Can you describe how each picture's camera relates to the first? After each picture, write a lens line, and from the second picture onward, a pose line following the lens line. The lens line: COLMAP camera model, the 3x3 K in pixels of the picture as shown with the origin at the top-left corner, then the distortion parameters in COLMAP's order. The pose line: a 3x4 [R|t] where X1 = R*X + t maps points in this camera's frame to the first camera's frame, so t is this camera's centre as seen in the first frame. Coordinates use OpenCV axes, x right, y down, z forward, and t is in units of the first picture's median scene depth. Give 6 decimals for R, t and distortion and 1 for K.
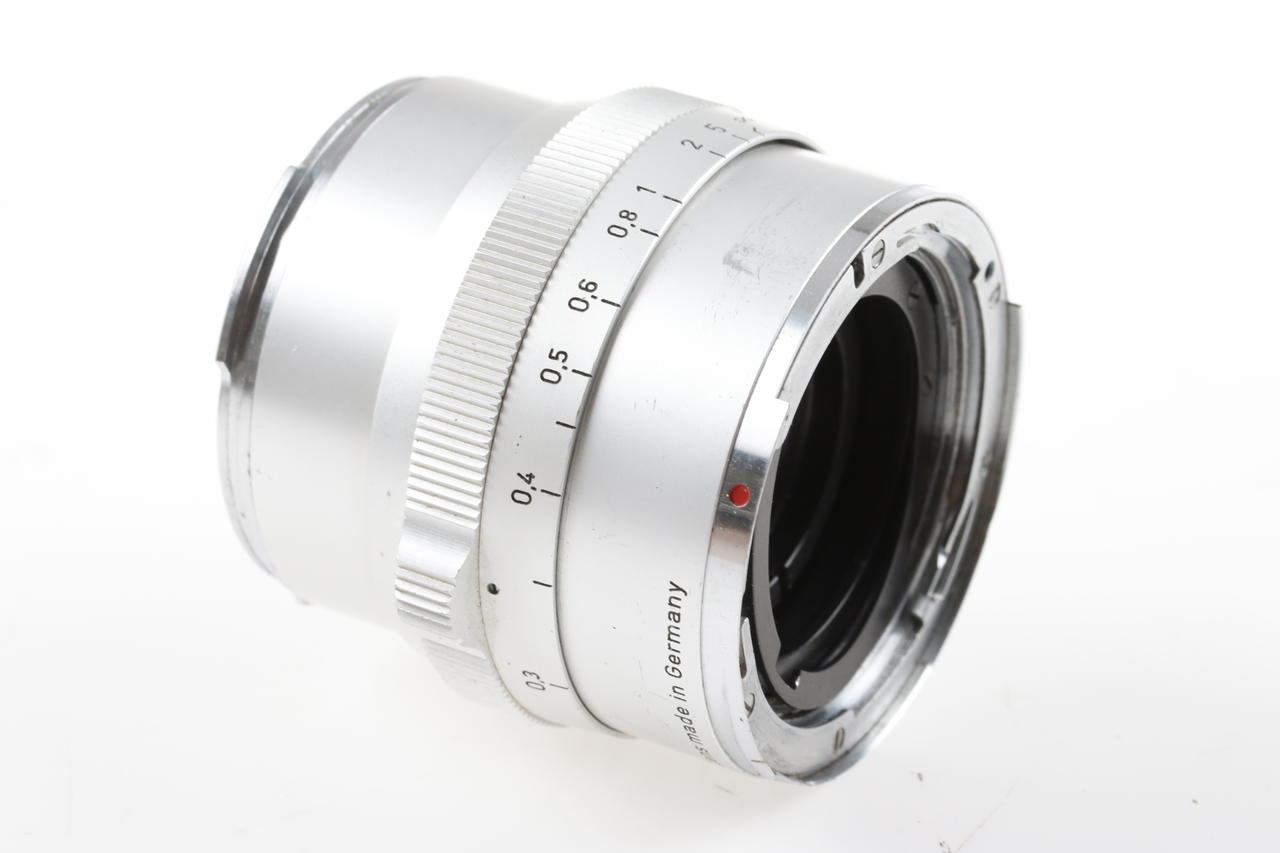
lens RADIAL K [[3829.9, 0, 640.5], [0, 3829.9, 427.8], [0, 0, 1]] dist [0.115451, 0.000000]
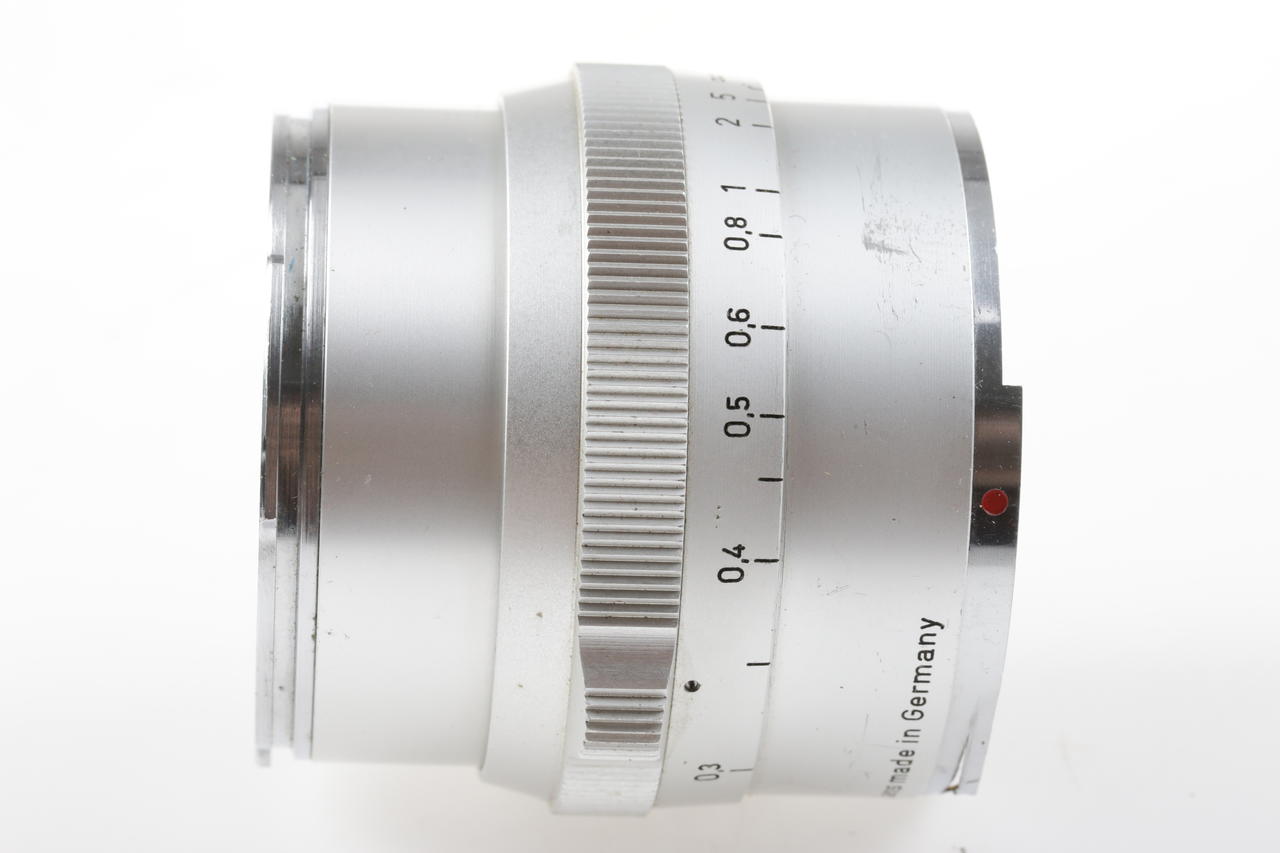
lens RADIAL K [[3829.9, 0, 640.0], [0, 3829.9, 426.1], [0, 0, 1]] dist [0.115451, 0.000000]
pose [[0.854443, -0.273547, 0.441701, -0.416539], [0.238216, 0.961807, 0.134836, -0.133663], [-0.461715, -0.009990, 0.886972, 0.254222]]
